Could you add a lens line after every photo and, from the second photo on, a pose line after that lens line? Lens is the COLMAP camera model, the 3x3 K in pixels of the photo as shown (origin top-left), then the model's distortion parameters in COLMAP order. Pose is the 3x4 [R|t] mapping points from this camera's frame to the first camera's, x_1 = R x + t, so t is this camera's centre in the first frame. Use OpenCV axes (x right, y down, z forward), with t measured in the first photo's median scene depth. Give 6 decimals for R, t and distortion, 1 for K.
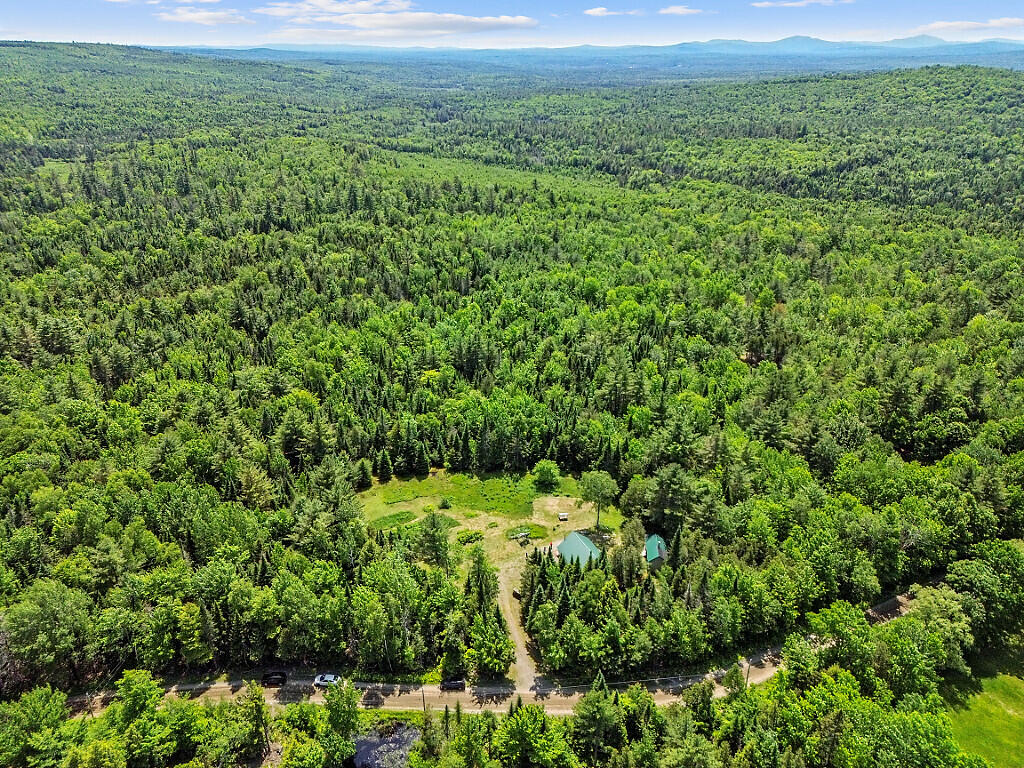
lens RADIAL K [[730.3, 0, 511.5], [0, 730.3, 383.5], [0, 0, 1]] dist [0.035180, -0.004307]
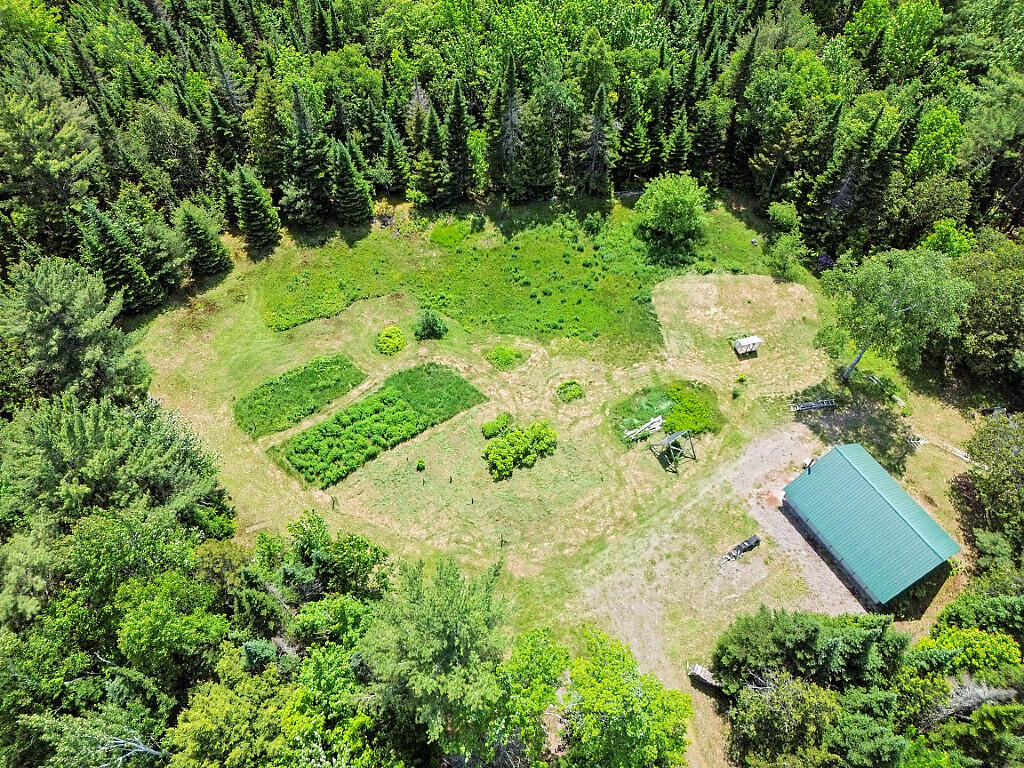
lens RADIAL K [[730.3, 0, 510.7], [0, 730.3, 382.1], [0, 0, 1]] dist [0.035180, -0.004307]
pose [[0.994714, -0.082530, 0.061094, -0.069971], [0.038993, 0.854014, 0.518786, -0.006057], [-0.094991, -0.513661, 0.852718, 0.610221]]
